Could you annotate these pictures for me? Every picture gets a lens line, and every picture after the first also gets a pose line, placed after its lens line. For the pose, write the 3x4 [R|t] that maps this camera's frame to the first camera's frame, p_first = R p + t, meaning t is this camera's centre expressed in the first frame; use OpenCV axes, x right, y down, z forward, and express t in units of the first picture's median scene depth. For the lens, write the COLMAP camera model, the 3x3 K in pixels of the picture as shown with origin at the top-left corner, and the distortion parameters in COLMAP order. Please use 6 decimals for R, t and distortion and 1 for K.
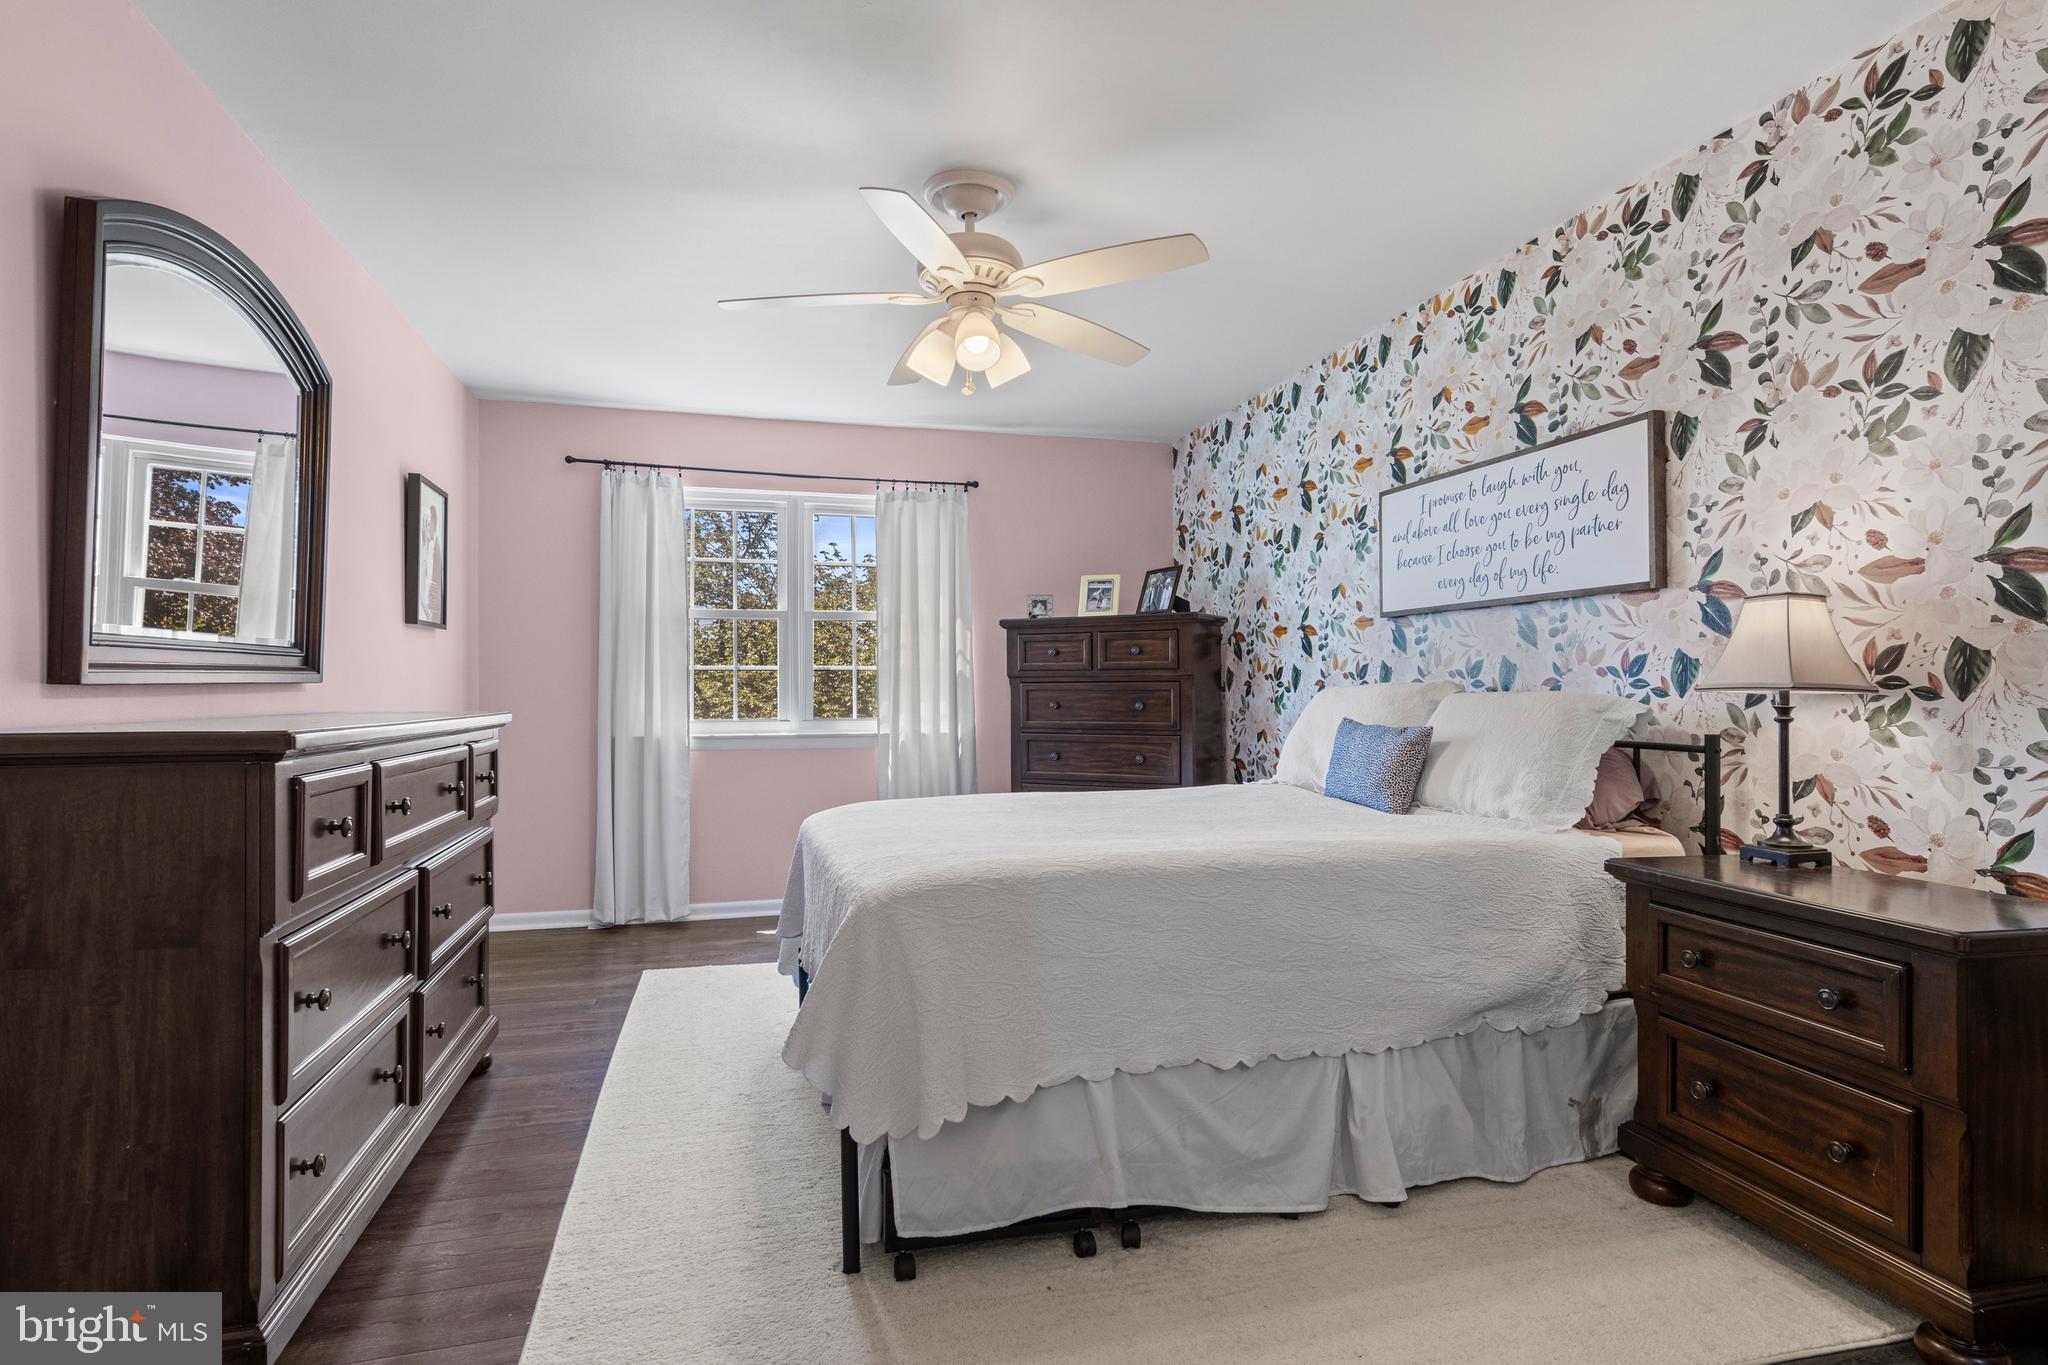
lens RADIAL K [[1048.6, 0, 969.4], [0, 1048.6, 694.5], [0, 0, 1]] dist [0.013474, -0.003768]
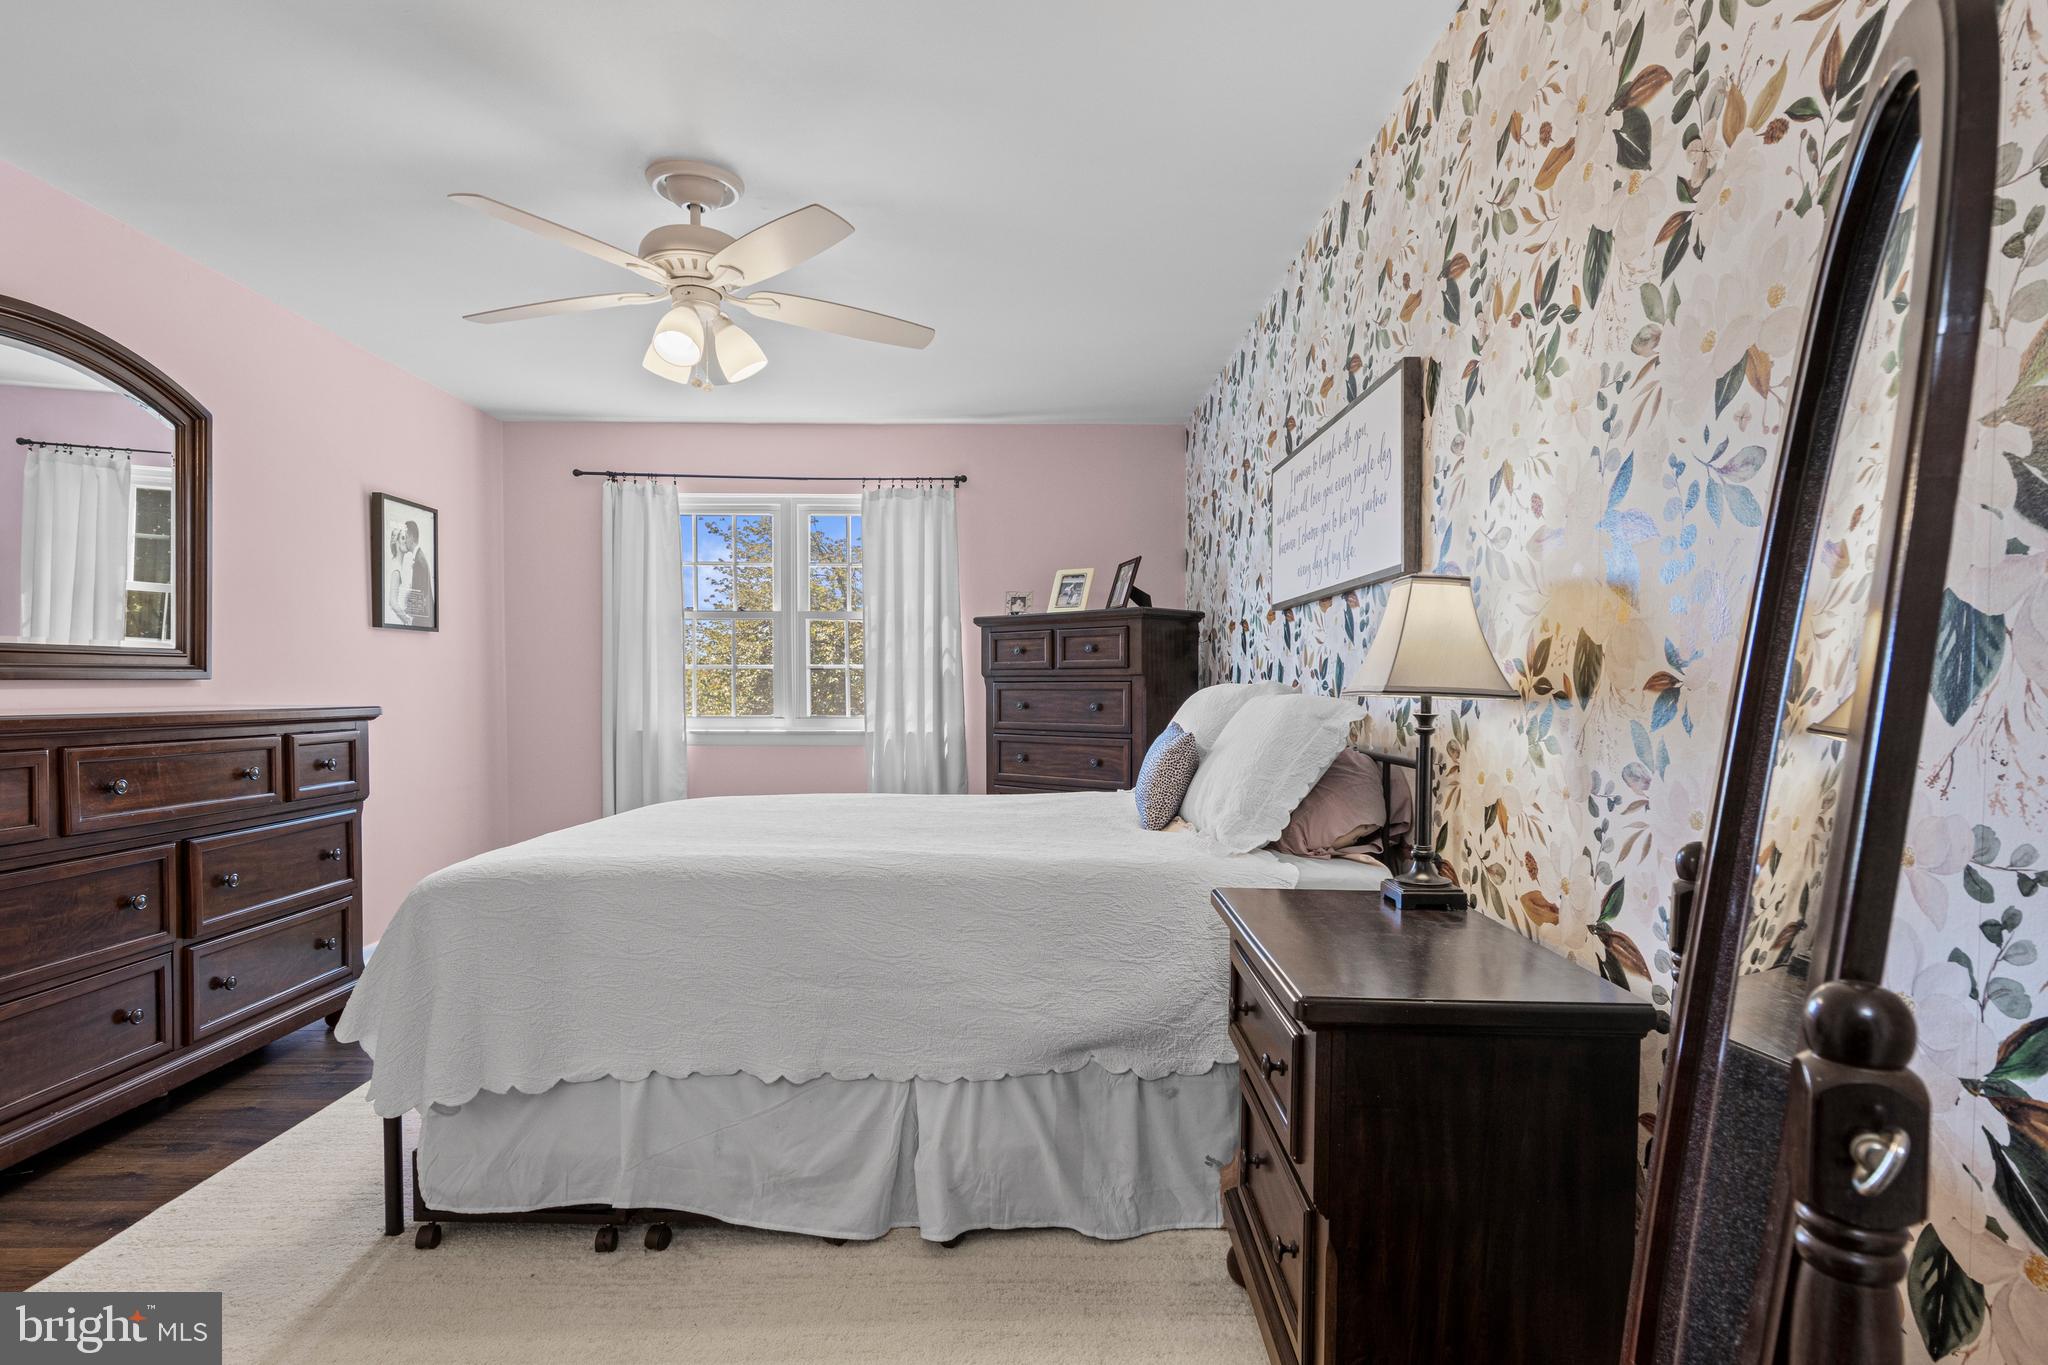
lens RADIAL K [[1048.6, 0, 1003.7], [0, 1048.6, 730.0], [0, 0, 1]] dist [0.013474, -0.003768]
pose [[0.966866, 0.015757, -0.254798, 0.609934], [-0.006719, 0.999318, 0.036302, -0.003876], [0.255196, -0.033387, 0.966313, 0.115989]]
